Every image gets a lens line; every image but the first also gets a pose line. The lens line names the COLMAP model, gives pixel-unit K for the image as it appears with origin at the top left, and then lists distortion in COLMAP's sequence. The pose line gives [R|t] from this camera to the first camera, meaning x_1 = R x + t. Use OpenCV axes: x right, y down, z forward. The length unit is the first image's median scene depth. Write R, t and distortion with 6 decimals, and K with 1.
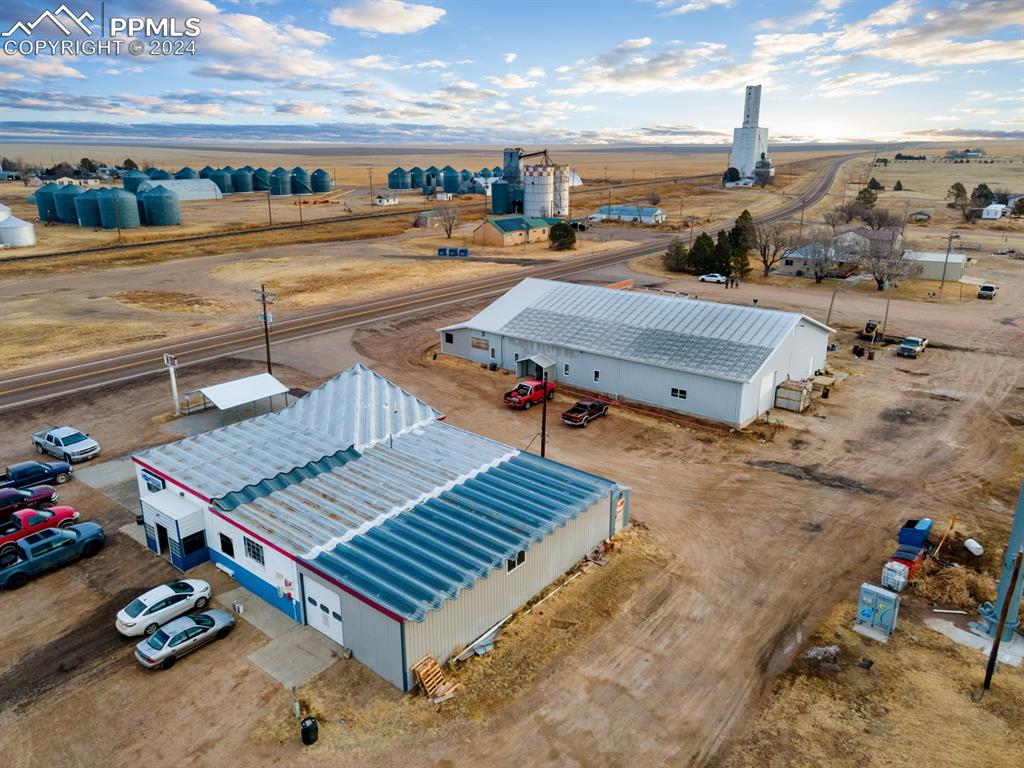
lens RADIAL K [[747.8, 0, 475.1], [0, 747.8, 360.3], [0, 0, 1]] dist [0.039644, 0.002326]
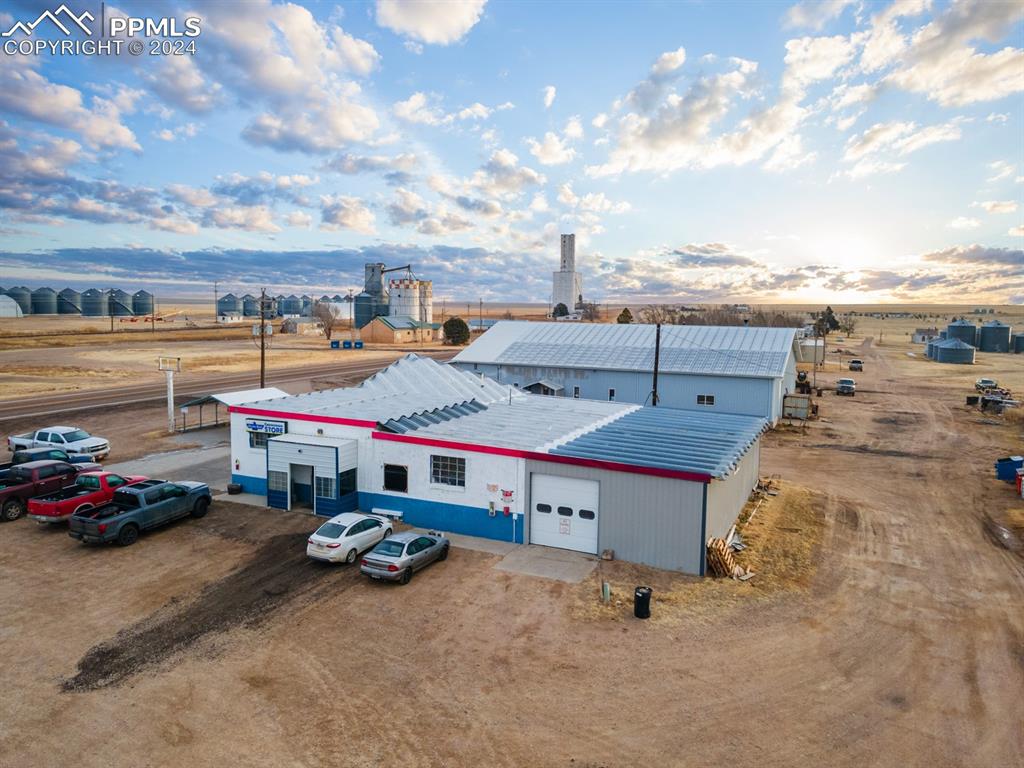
lens RADIAL K [[784.1, 0, 485.4], [0, 784.1, 348.5], [0, 0, 1]] dist [0.053687, 0.006176]
pose [[0.964975, -0.001989, 0.262335, -0.272287], [0.059370, 0.975684, -0.210988, 0.174123], [-0.255536, 0.219173, 0.941629, 0.075122]]
